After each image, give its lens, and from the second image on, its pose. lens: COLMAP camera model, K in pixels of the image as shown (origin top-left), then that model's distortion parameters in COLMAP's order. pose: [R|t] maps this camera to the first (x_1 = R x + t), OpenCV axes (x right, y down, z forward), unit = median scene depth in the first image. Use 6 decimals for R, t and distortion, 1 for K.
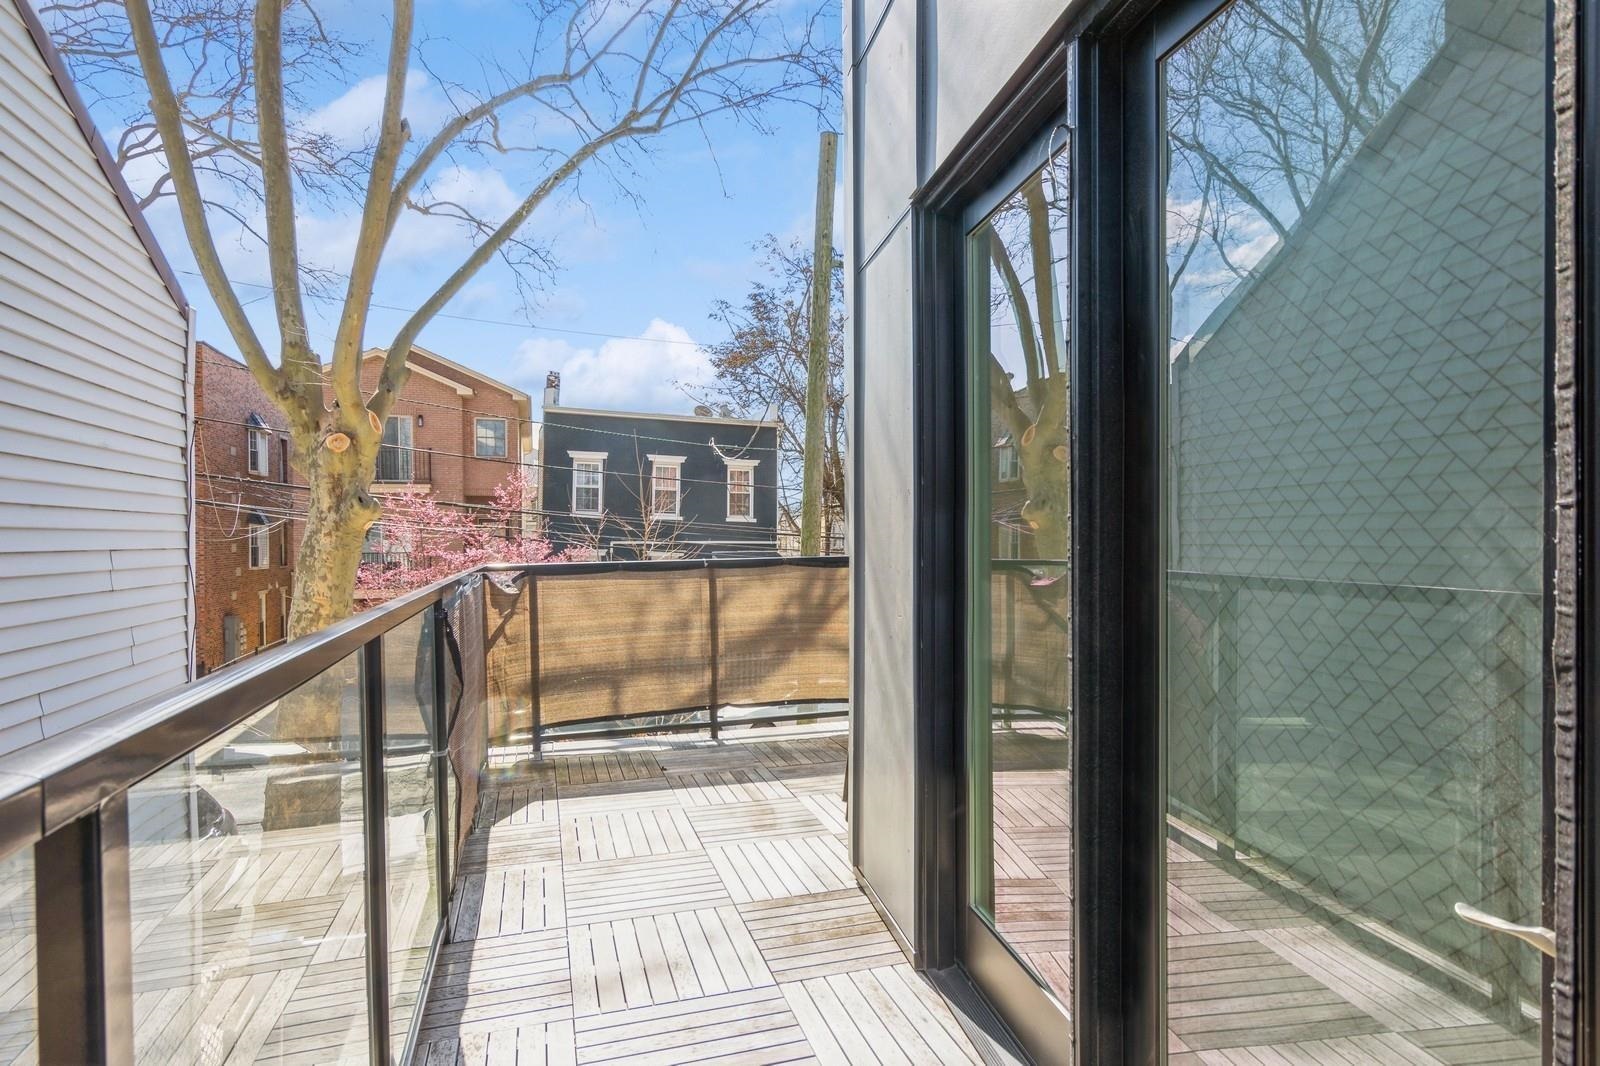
lens RADIAL K [[846.2, 0, 799.2], [0, 846.2, 537.9], [0, 0, 1]] dist [0.000024, -0.000406]
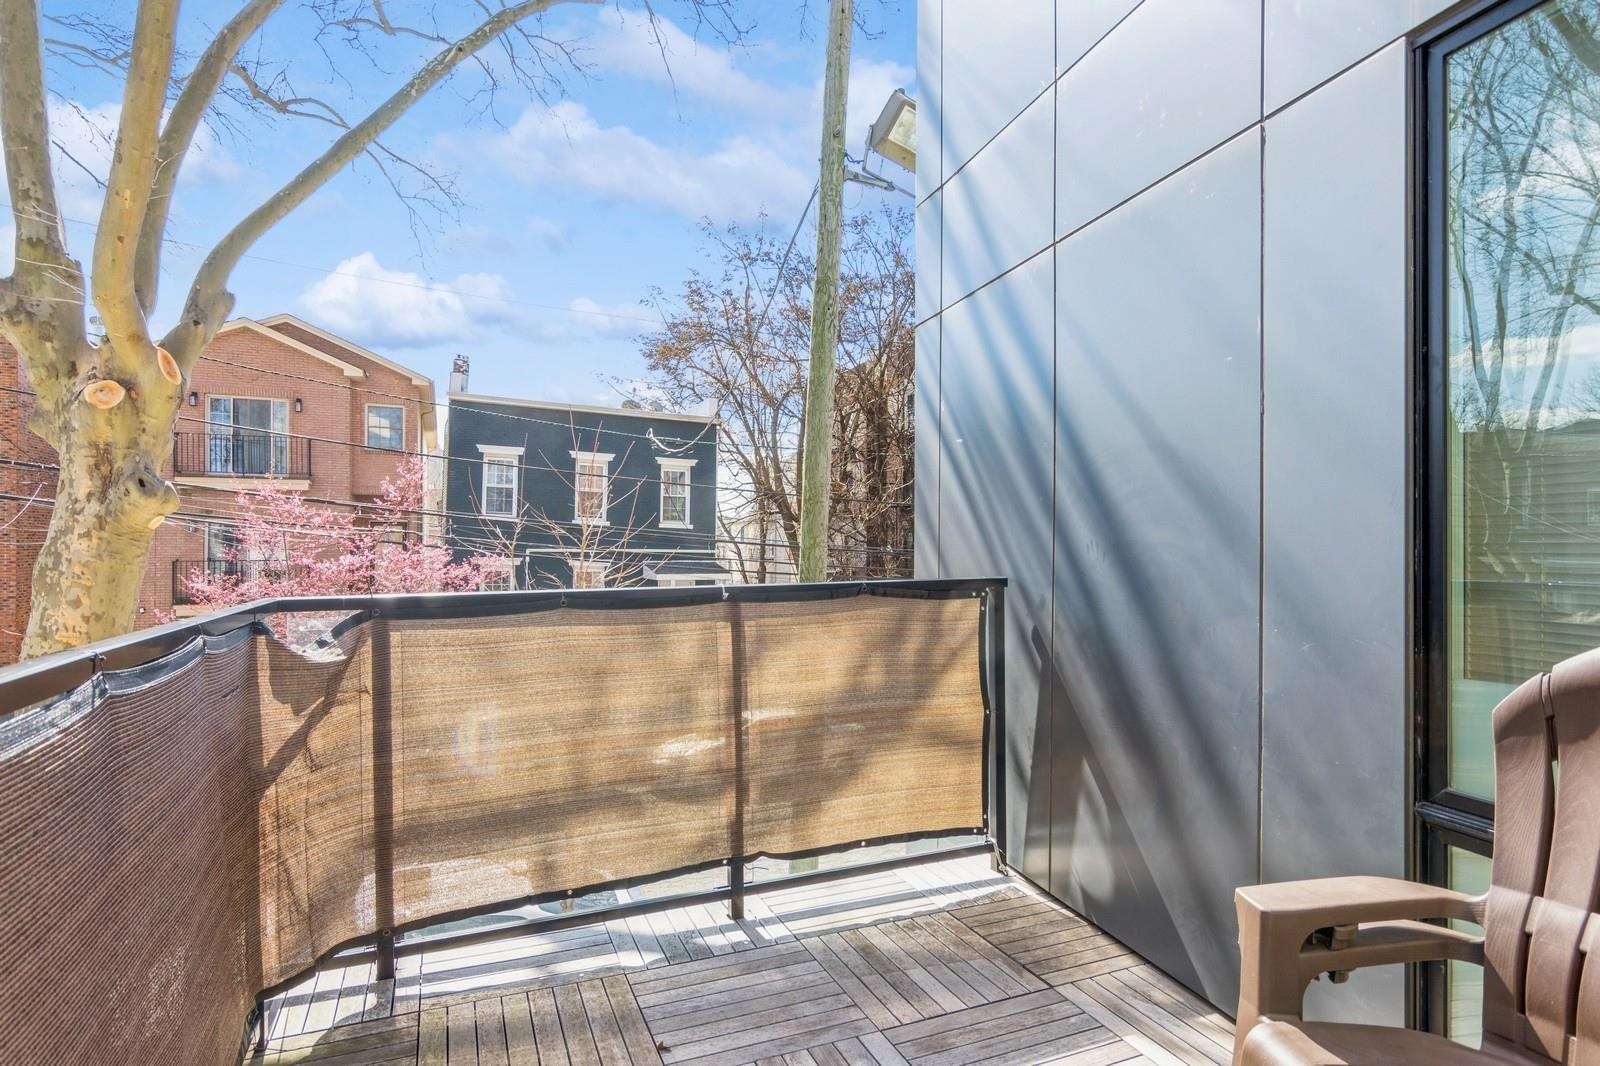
lens RADIAL K [[846.2, 0, 801.0], [0, 846.2, 539.7], [0, 0, 1]] dist [0.000024, -0.000406]
pose [[0.995273, 0.008458, 0.096747, -0.074047], [-0.007647, 0.999932, -0.008755, 0.000469], [-0.096814, 0.007974, 0.995271, 0.299698]]
